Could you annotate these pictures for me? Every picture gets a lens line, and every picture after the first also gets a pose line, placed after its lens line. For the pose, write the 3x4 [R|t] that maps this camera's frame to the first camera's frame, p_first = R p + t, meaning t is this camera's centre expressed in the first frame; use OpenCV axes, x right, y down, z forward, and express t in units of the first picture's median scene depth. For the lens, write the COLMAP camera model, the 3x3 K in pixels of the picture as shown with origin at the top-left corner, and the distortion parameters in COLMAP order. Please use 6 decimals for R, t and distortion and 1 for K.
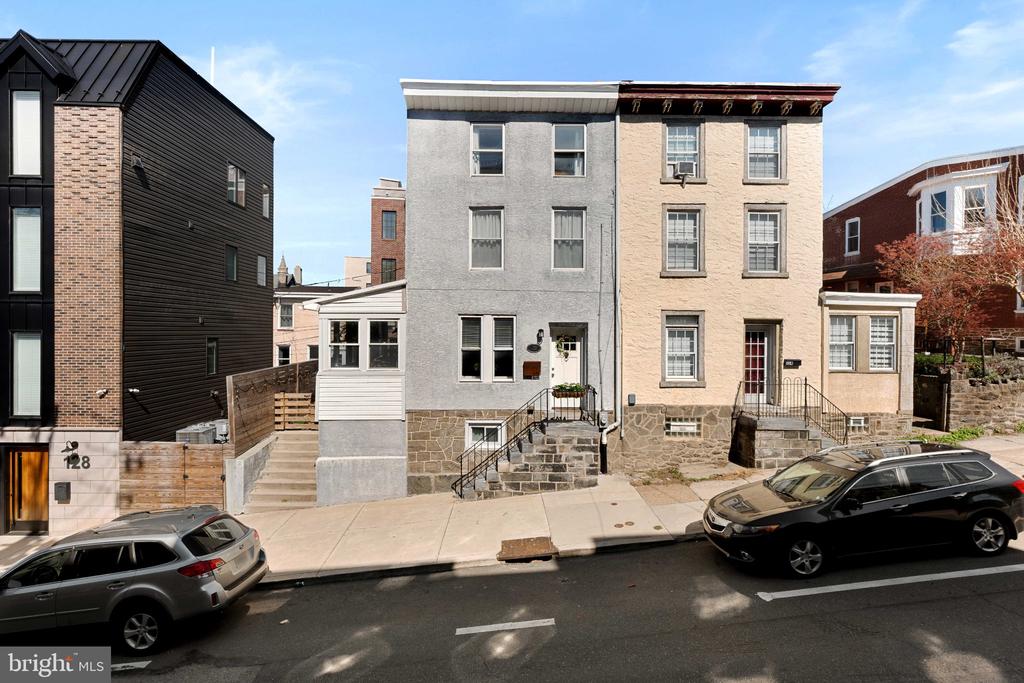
lens RADIAL K [[488.5, 0, 512.8], [0, 488.5, 335.7], [0, 0, 1]] dist [-0.002211, -0.000123]
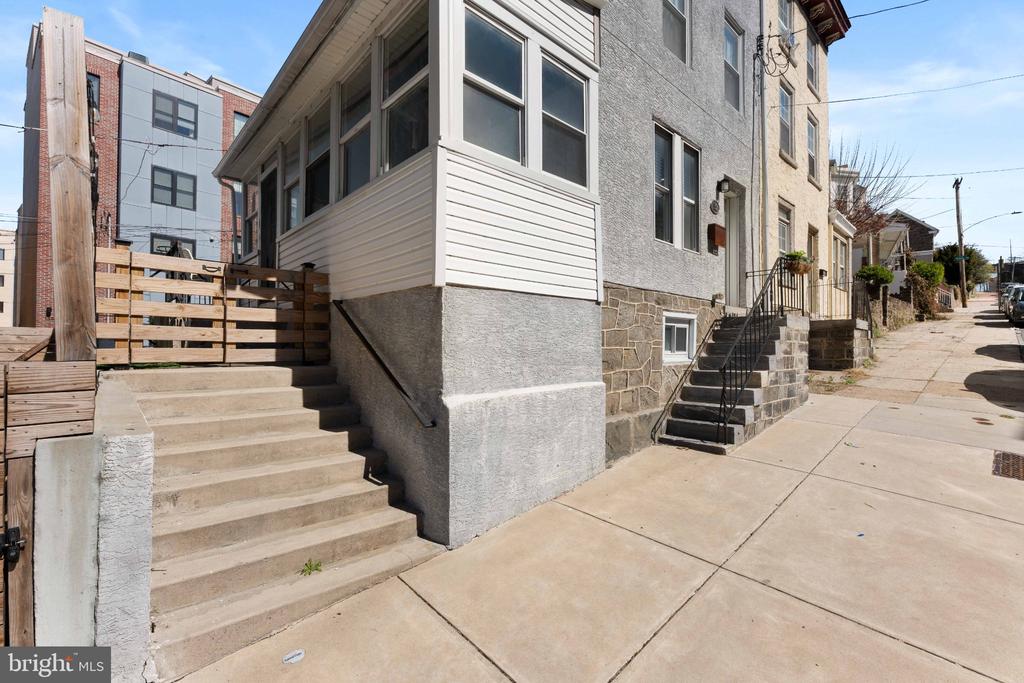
lens RADIAL K [[443.5, 0, 511.3], [0, 443.5, 343.6], [0, 0, 1]] dist [0.005105, 0.000125]
pose [[0.758306, 0.002656, 0.651893, -0.553502], [0.004822, 0.999941, -0.009684, 0.214886], [-0.651881, 0.010487, 0.758249, 0.737780]]
